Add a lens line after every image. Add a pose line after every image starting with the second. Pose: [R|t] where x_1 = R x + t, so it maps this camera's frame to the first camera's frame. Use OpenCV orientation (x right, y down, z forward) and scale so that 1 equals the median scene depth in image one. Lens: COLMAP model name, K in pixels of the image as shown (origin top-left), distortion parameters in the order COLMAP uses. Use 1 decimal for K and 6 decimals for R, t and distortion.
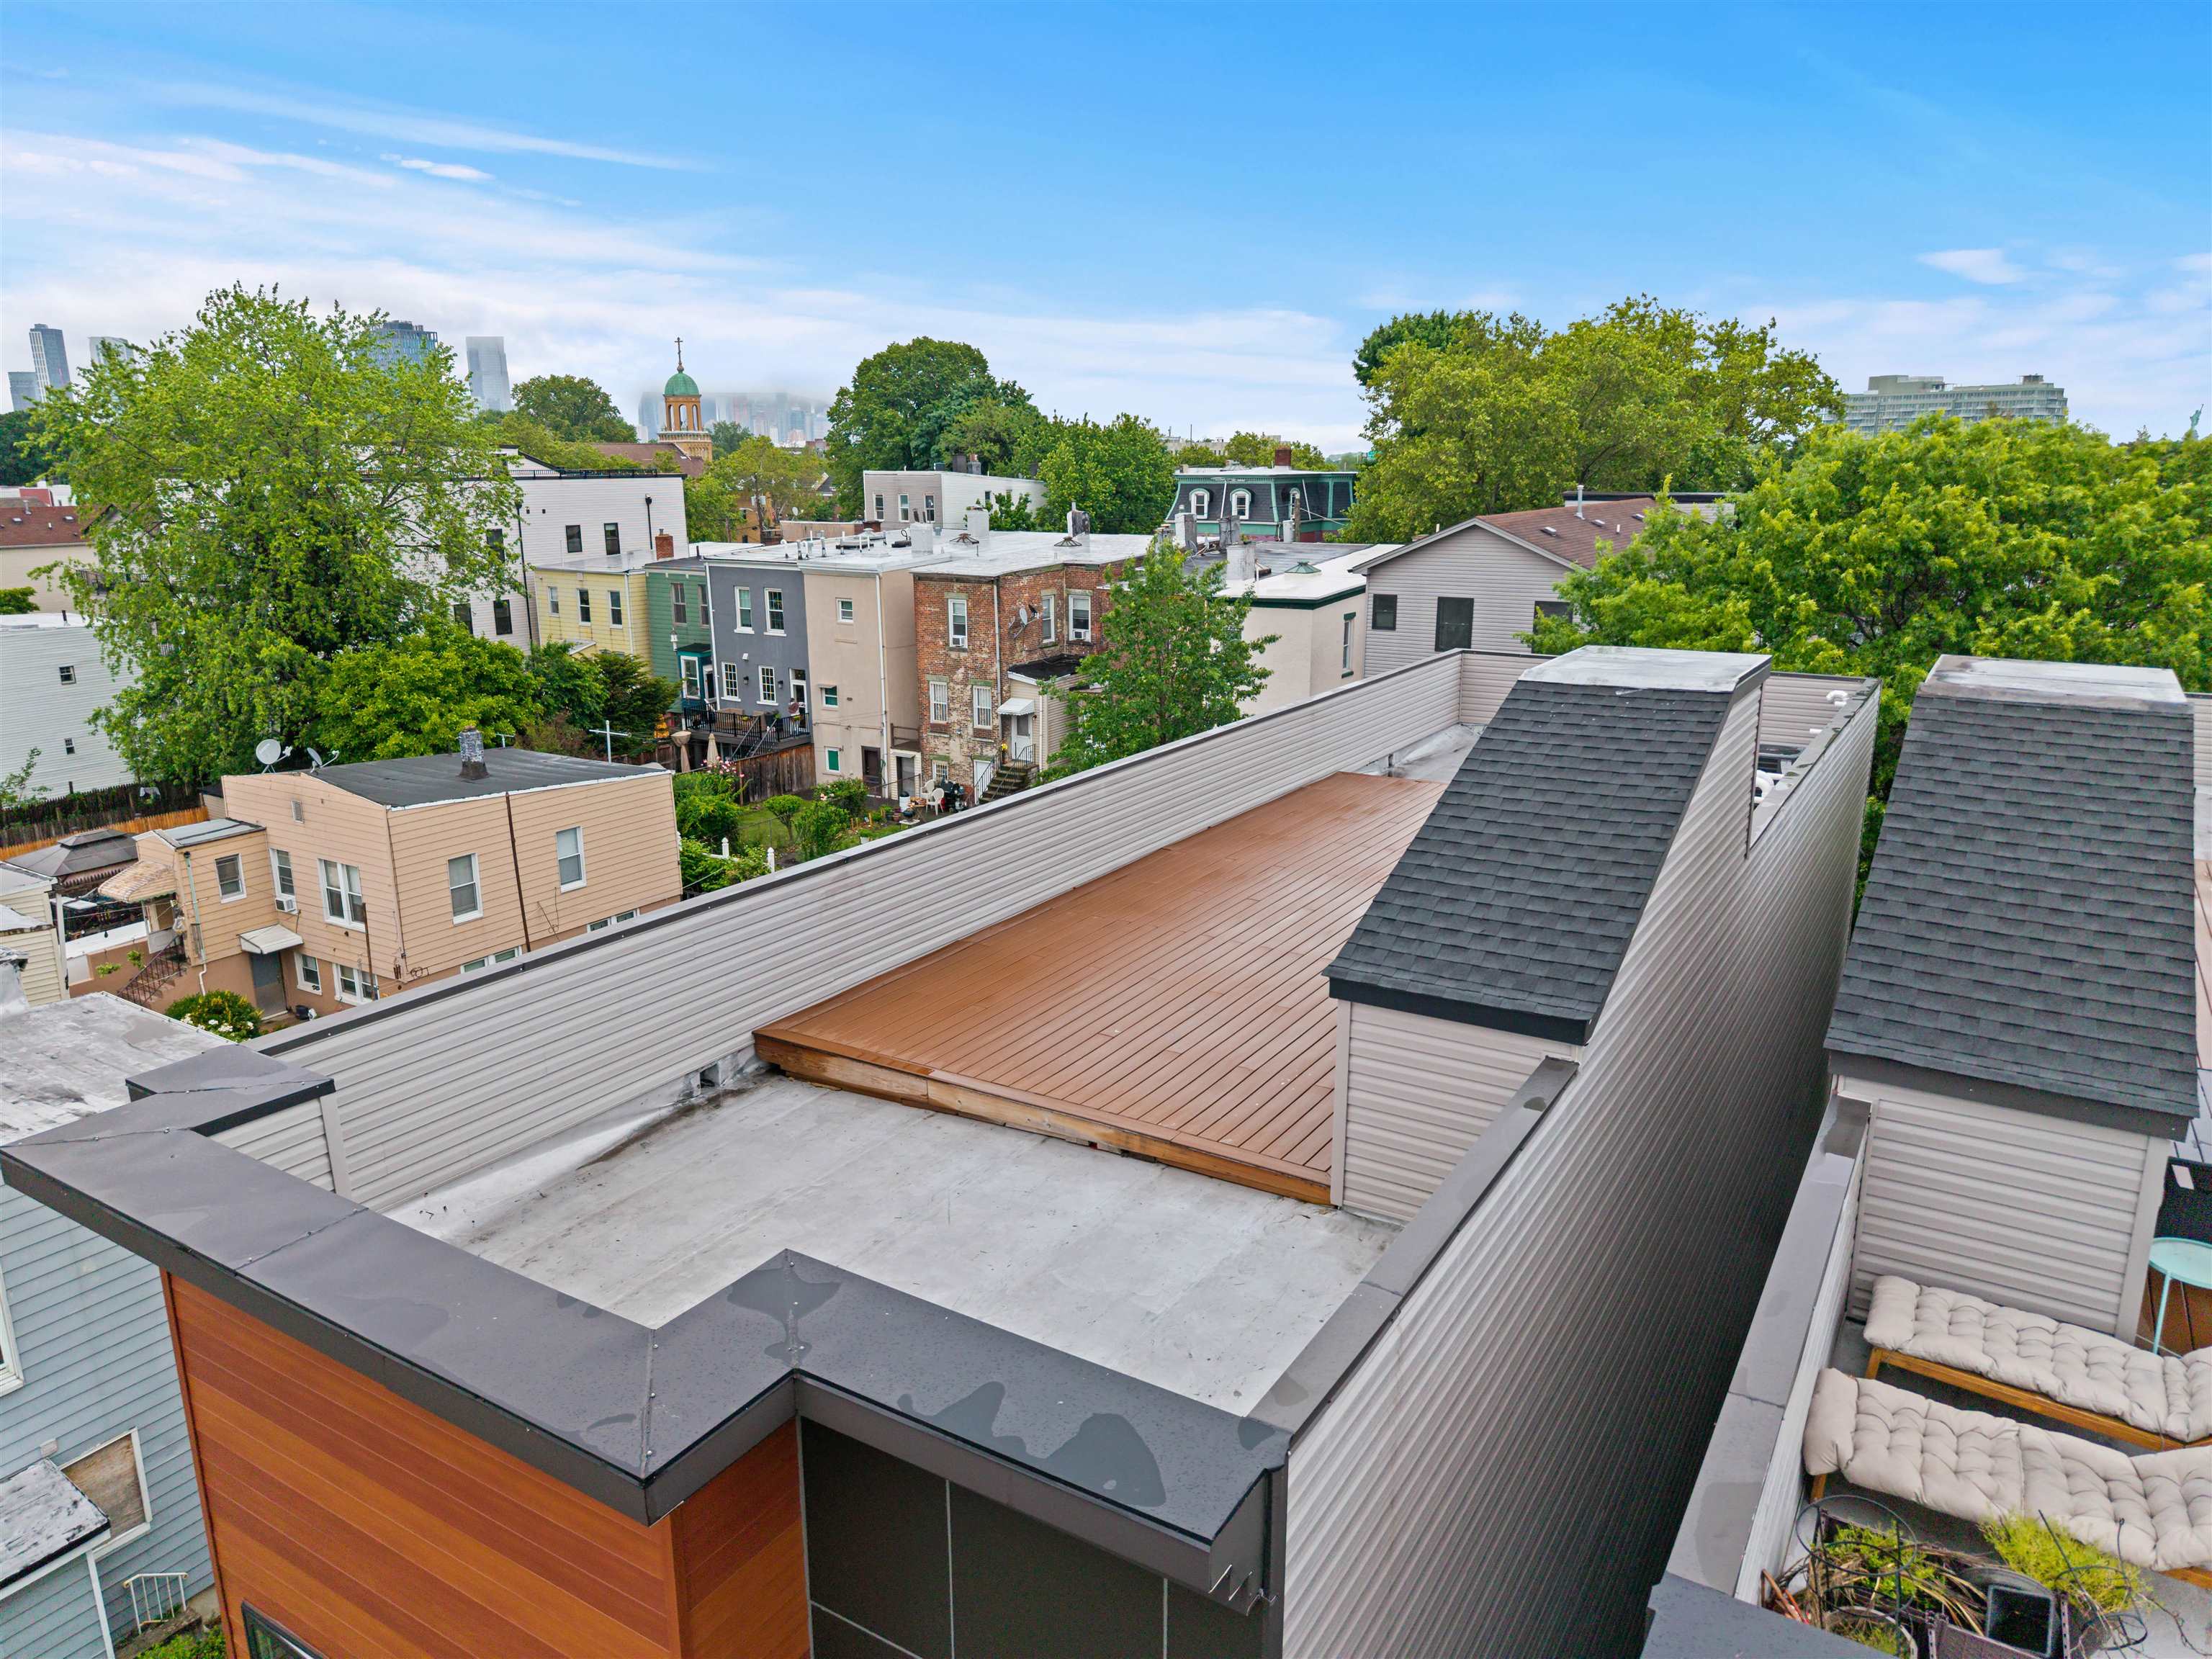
lens RADIAL K [[1475.6, 0, 1120.0], [0, 1475.6, 820.9], [0, 0, 1]] dist [0.007643, -0.004196]
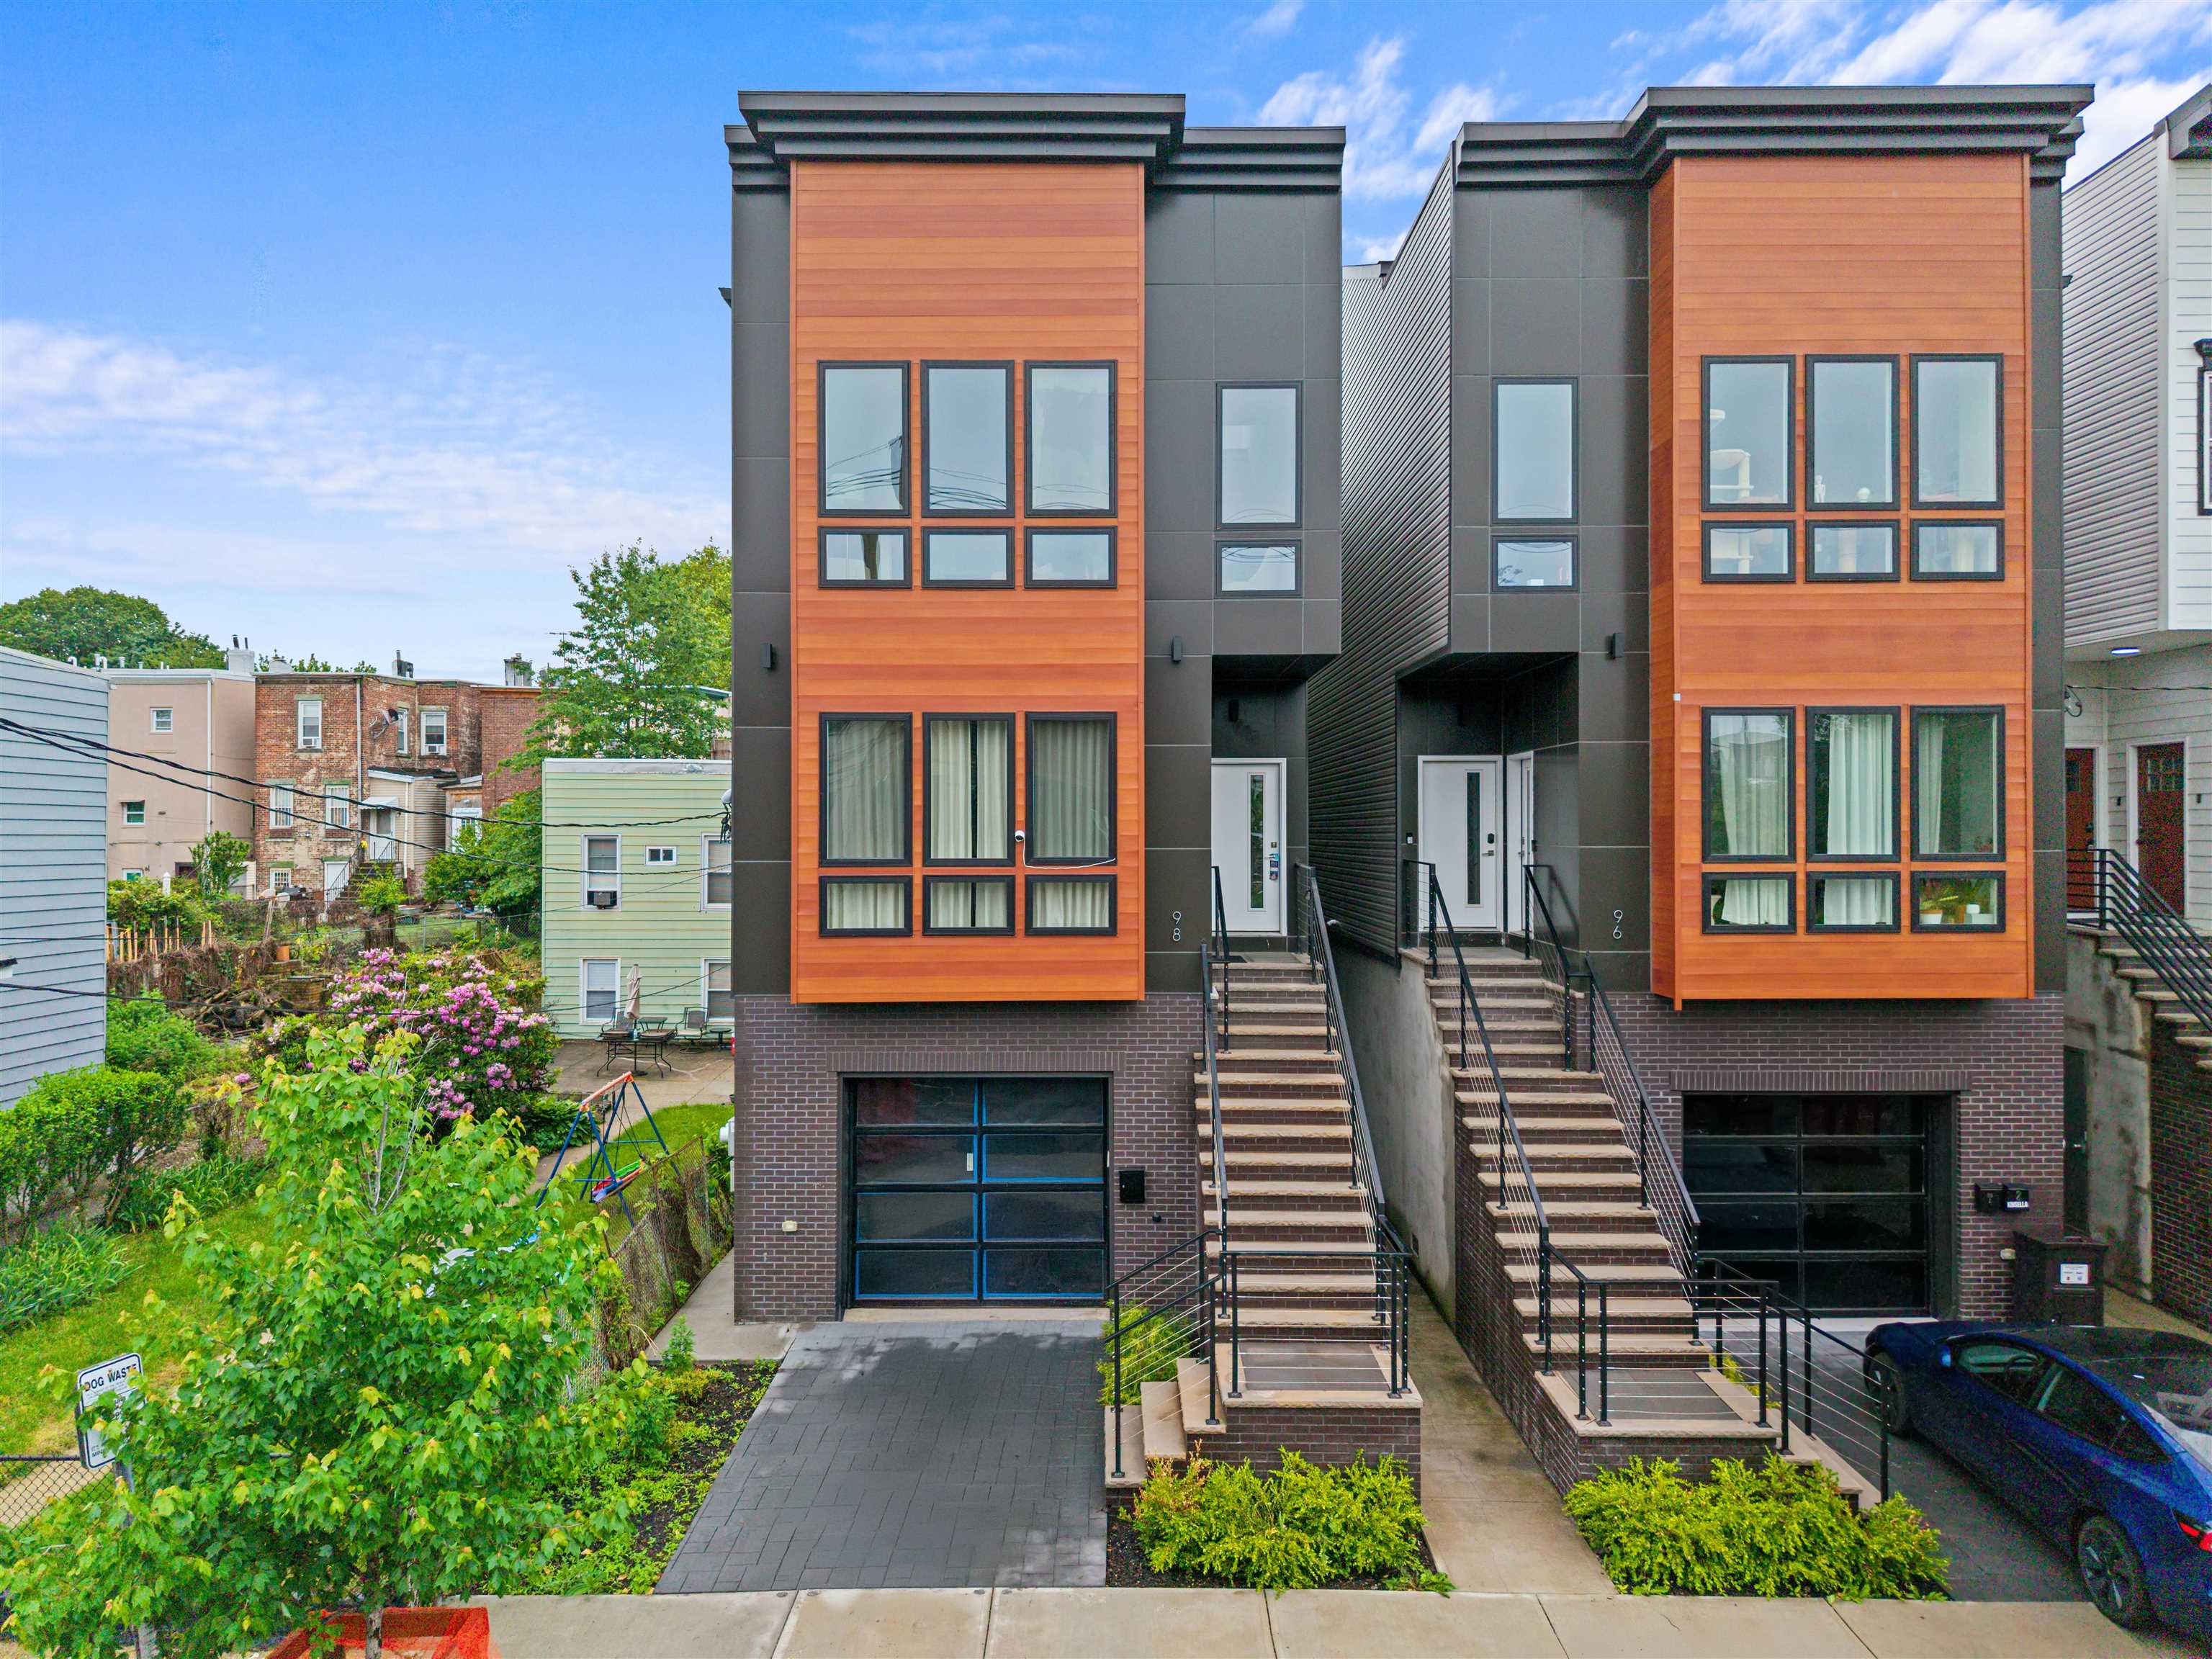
lens RADIAL K [[1475.6, 0, 1107.7], [0, 1475.6, 819.7], [0, 0, 1]] dist [0.007643, -0.004196]
pose [[0.853187, 0.008841, 0.521530, -0.167387], [0.123734, 0.967887, -0.218828, 0.210822], [-0.506716, 0.251232, 0.824695, -0.082668]]
